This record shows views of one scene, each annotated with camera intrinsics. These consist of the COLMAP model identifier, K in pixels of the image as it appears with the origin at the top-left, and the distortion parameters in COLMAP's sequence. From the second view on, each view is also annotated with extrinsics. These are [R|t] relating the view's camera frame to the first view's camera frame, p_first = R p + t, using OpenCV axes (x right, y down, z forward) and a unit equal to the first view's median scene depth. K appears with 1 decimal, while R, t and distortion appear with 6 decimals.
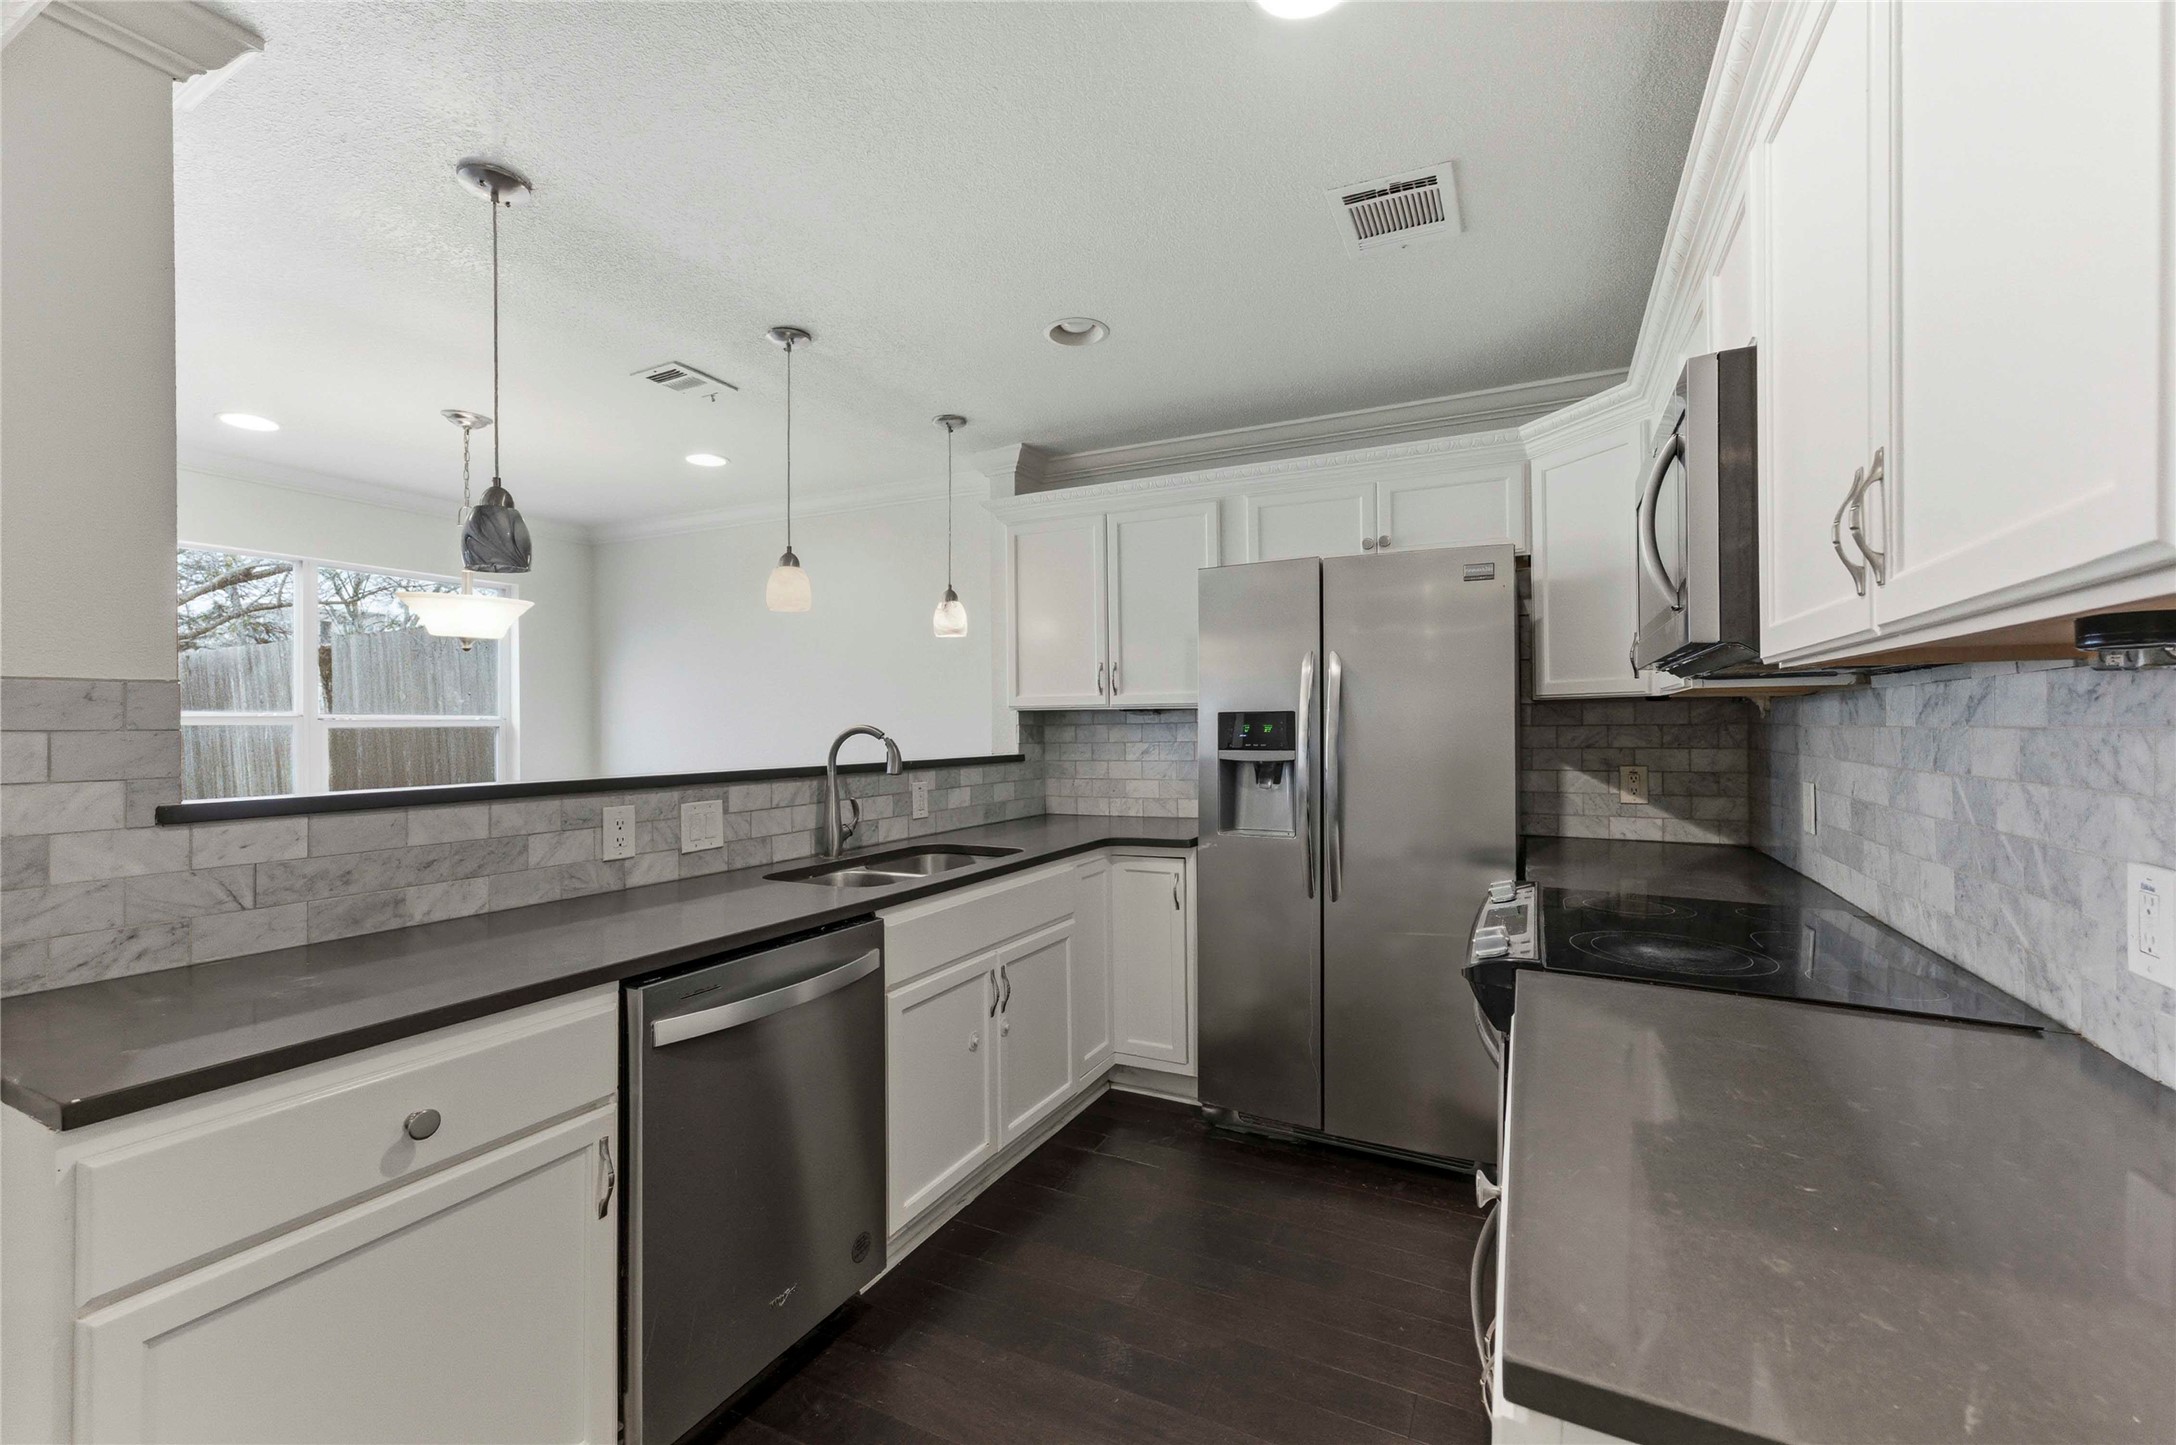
lens RADIAL K [[902.0, 0, 1083.4], [0, 902.0, 720.2], [0, 0, 1]] dist [-0.002281, 0.000107]
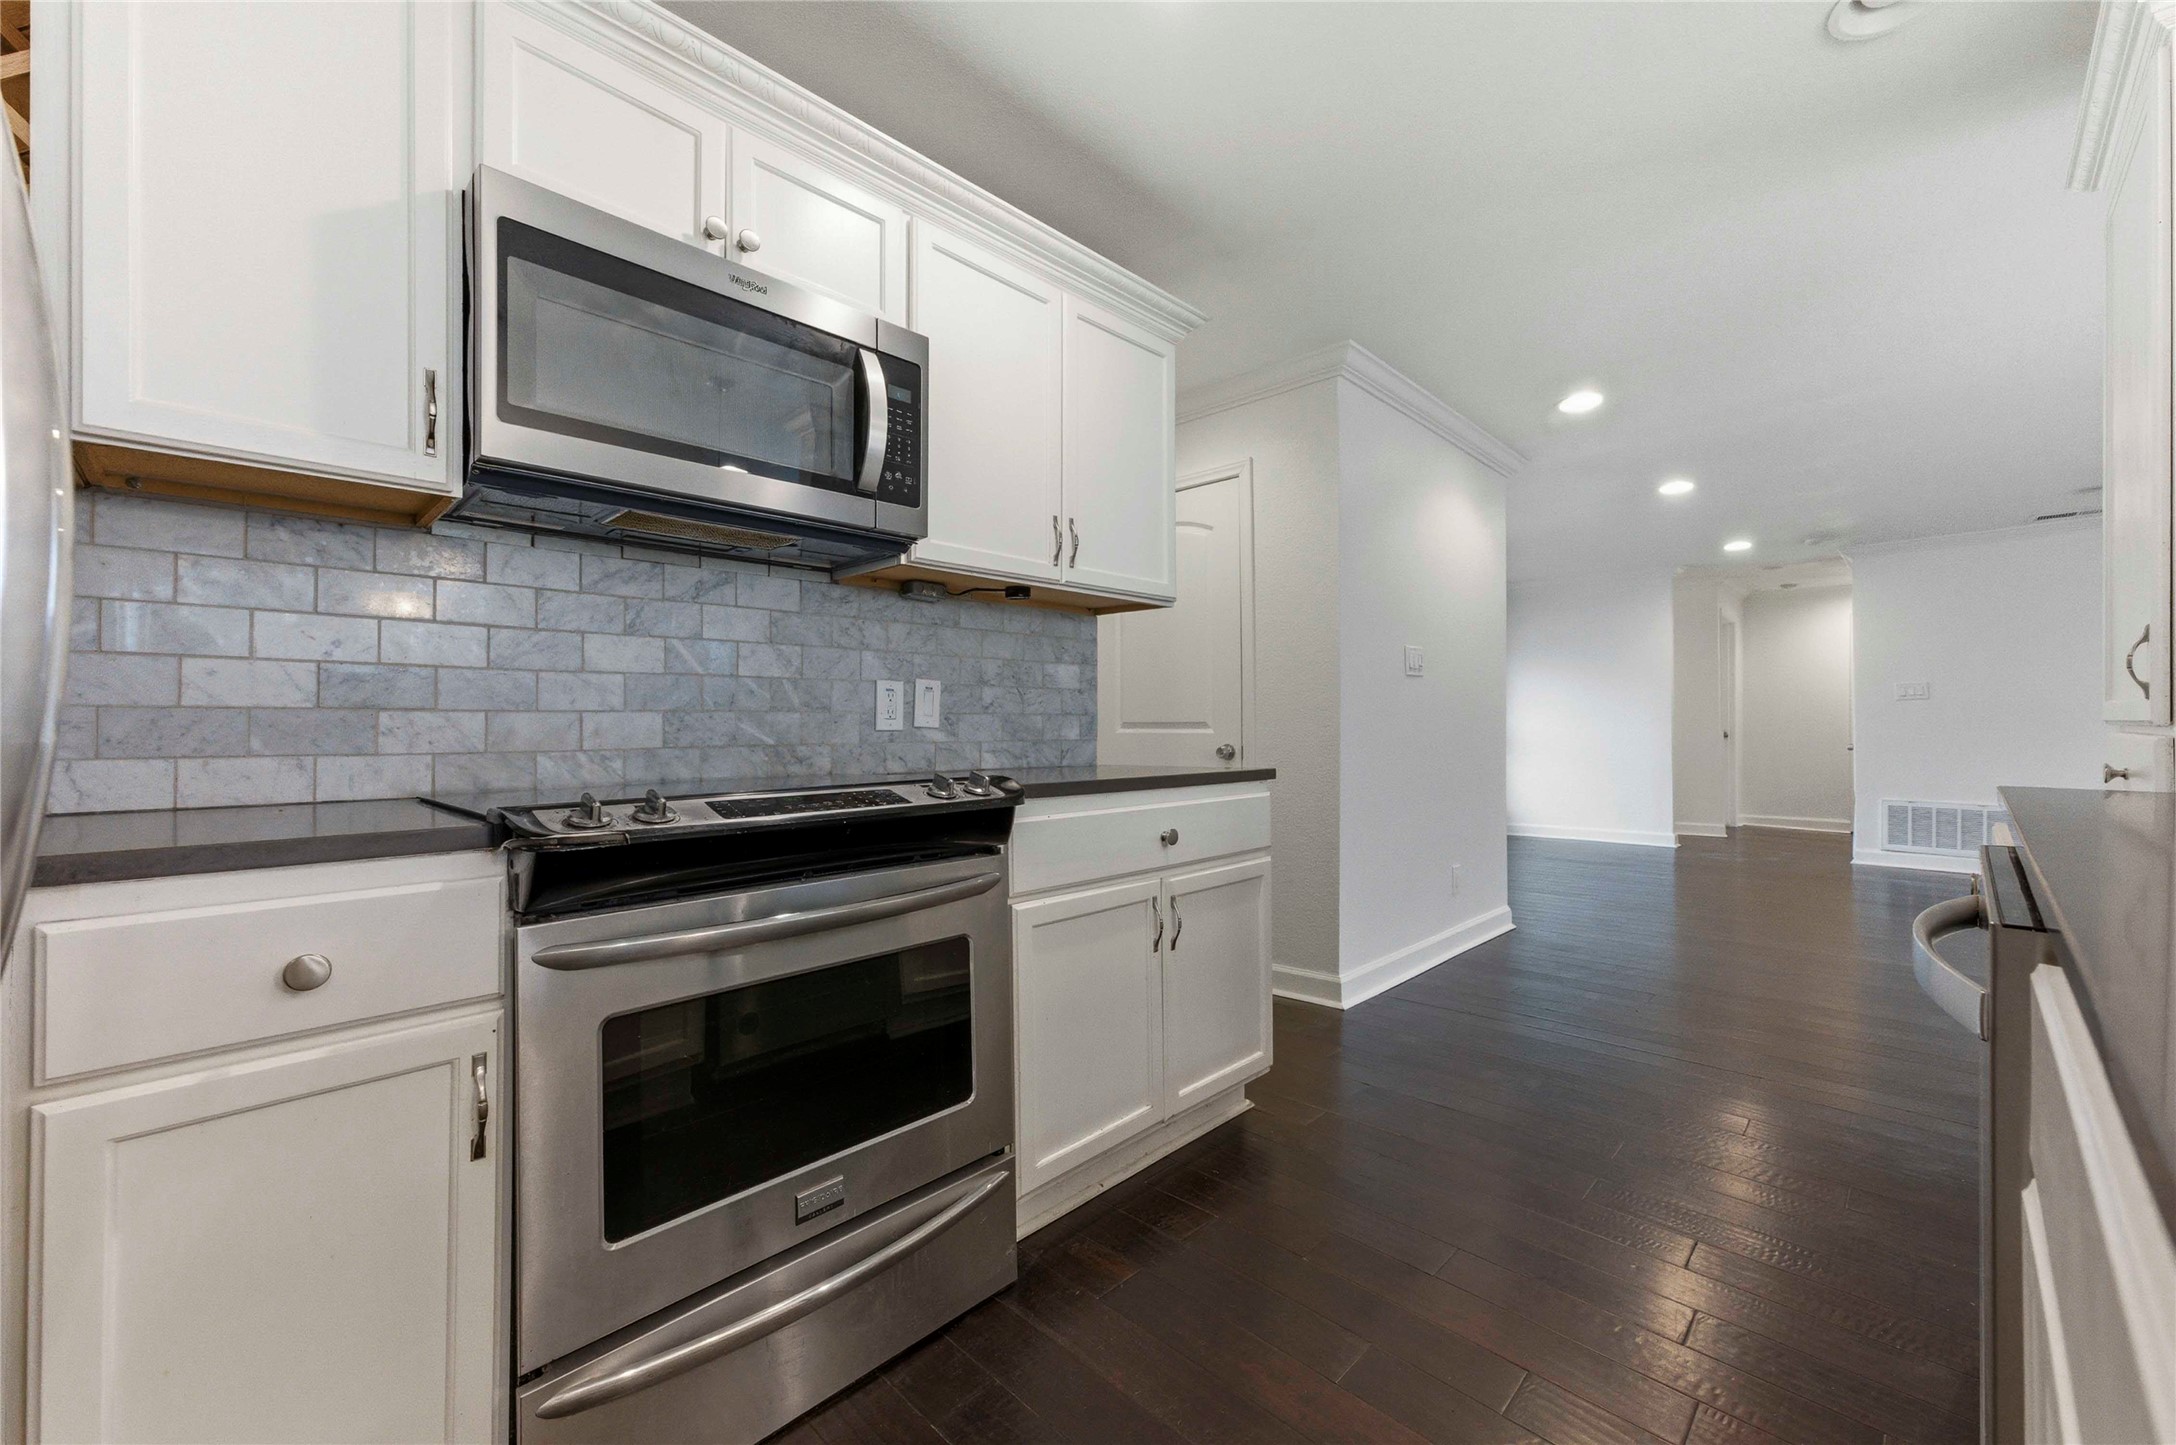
lens RADIAL K [[885.3, 0, 1088.0], [0, 885.3, 722.5], [0, 0, 1]] dist [-0.000585, 0.000080]
pose [[-0.949762, 0.006192, 0.312913, -0.000341], [0.003046, 0.999940, -0.010542, 0.105317], [-0.312959, -0.009059, -0.949723, 1.068864]]
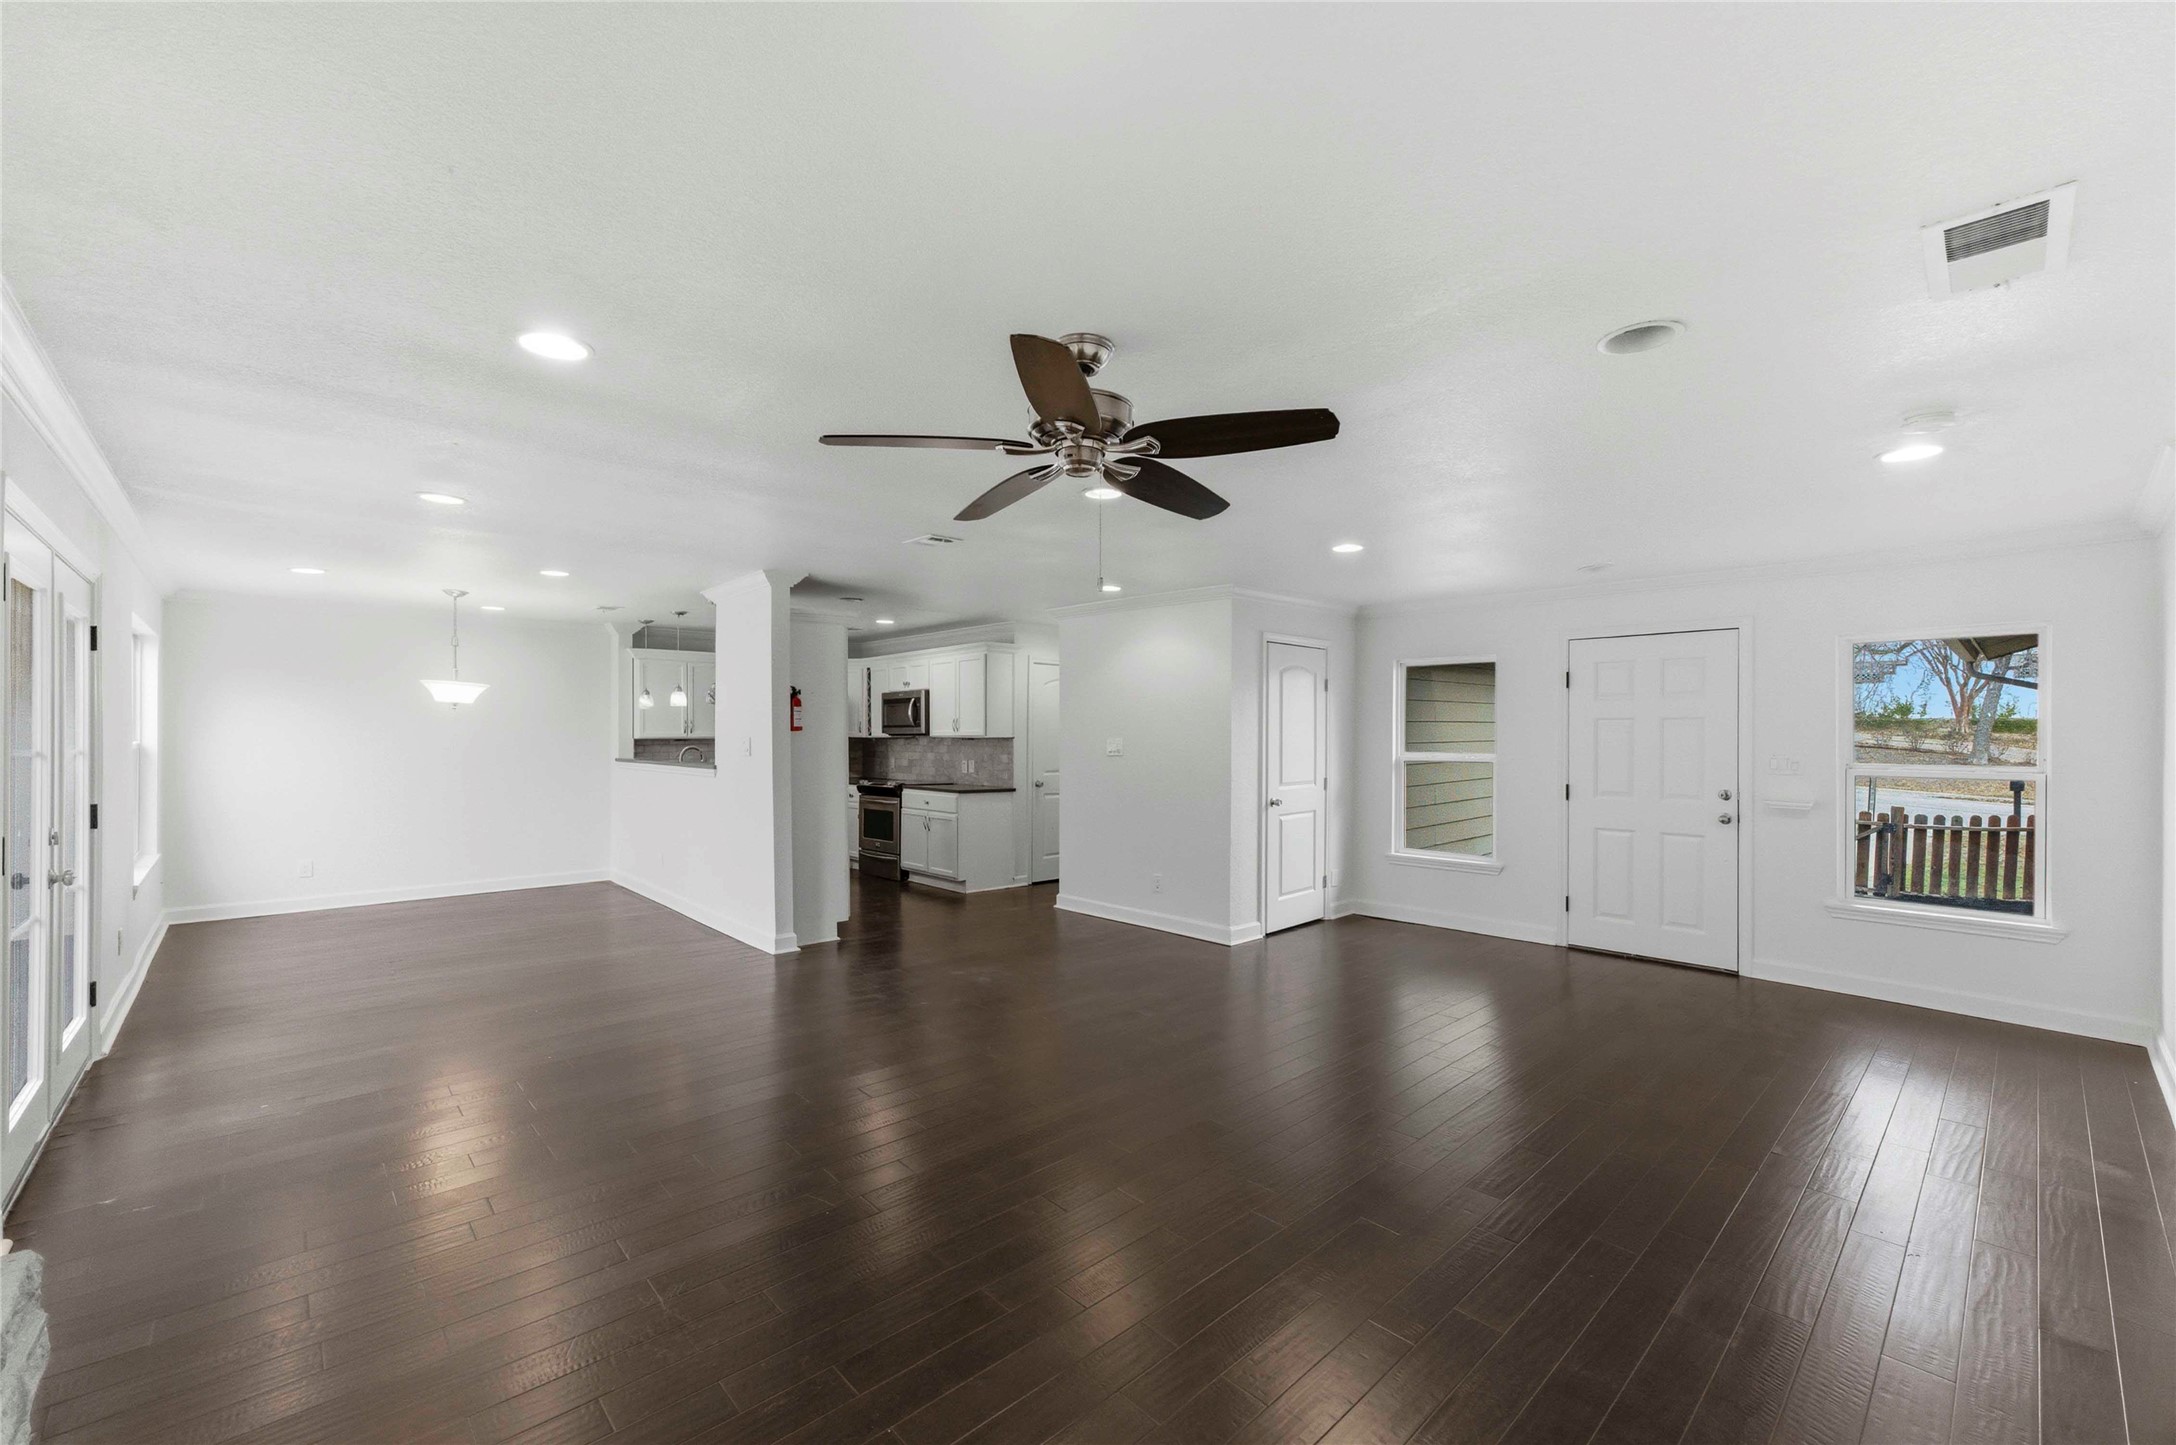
lens RADIAL K [[872.3, 0, 1079.3], [0, 872.3, 736.6], [0, 0, 1]] dist [-0.000292, 0.000028]
pose [[0.352775, 0.001271, 0.935707, -2.385681], [-0.005692, 0.999983, 0.000788, -0.034216], [-0.935691, -0.005604, 0.352776, -1.143921]]
